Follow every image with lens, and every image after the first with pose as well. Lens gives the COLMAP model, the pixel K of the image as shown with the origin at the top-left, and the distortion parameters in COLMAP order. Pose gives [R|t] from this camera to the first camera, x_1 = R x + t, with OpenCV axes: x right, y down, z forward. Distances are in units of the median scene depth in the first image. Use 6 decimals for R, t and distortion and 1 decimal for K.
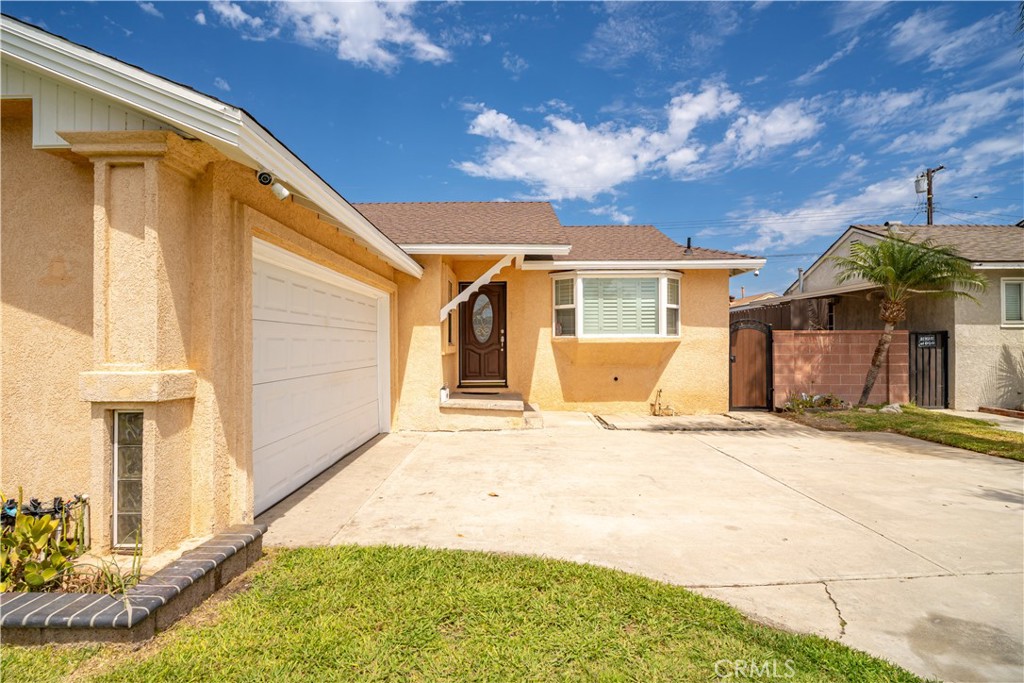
lens RADIAL K [[529.0, 0, 512.0], [0, 529.0, 341.5], [0, 0, 1]] dist [-0.004360, -0.000893]
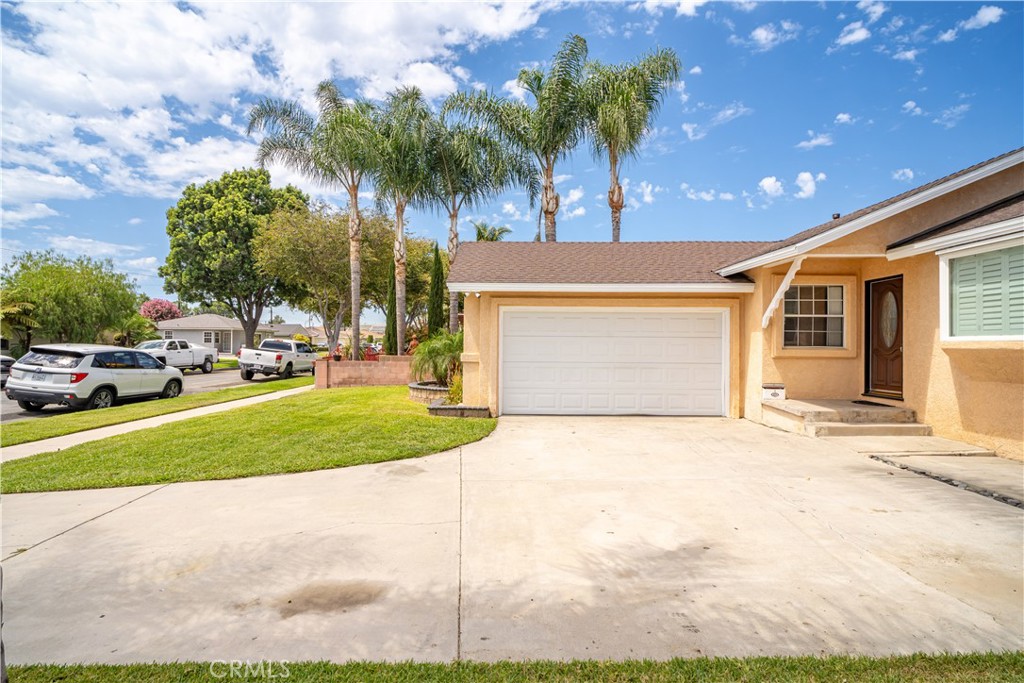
lens RADIAL K [[529.0, 0, 512.0], [0, 529.0, 341.5], [0, 0, 1]] dist [-0.004360, -0.000893]
pose [[0.002256, -0.003285, -0.999992, 0.860016], [-0.002500, 0.999991, -0.003290, -0.002815], [0.999994, 0.002508, 0.002248, 0.400456]]
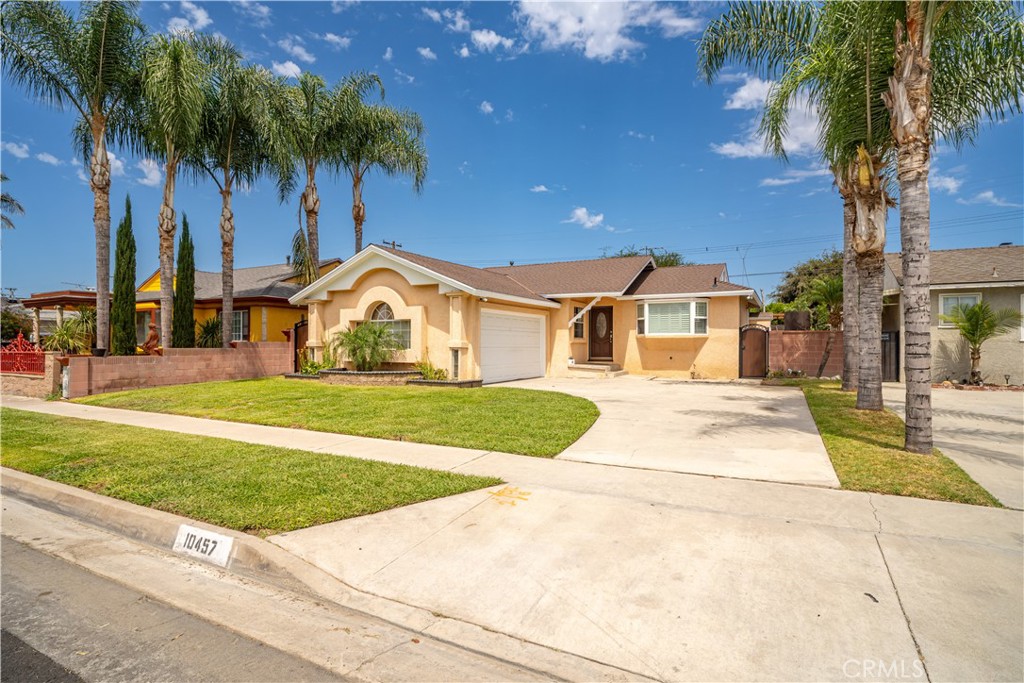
lens RADIAL K [[529.0, 0, 512.0], [0, 529.0, 341.5], [0, 0, 1]] dist [-0.004360, -0.000893]
pose [[0.886043, 0.004309, -0.463583, 0.578002], [-0.004230, 0.999990, 0.001209, 0.015366], [0.463584, 0.000890, 0.886053, -0.895186]]
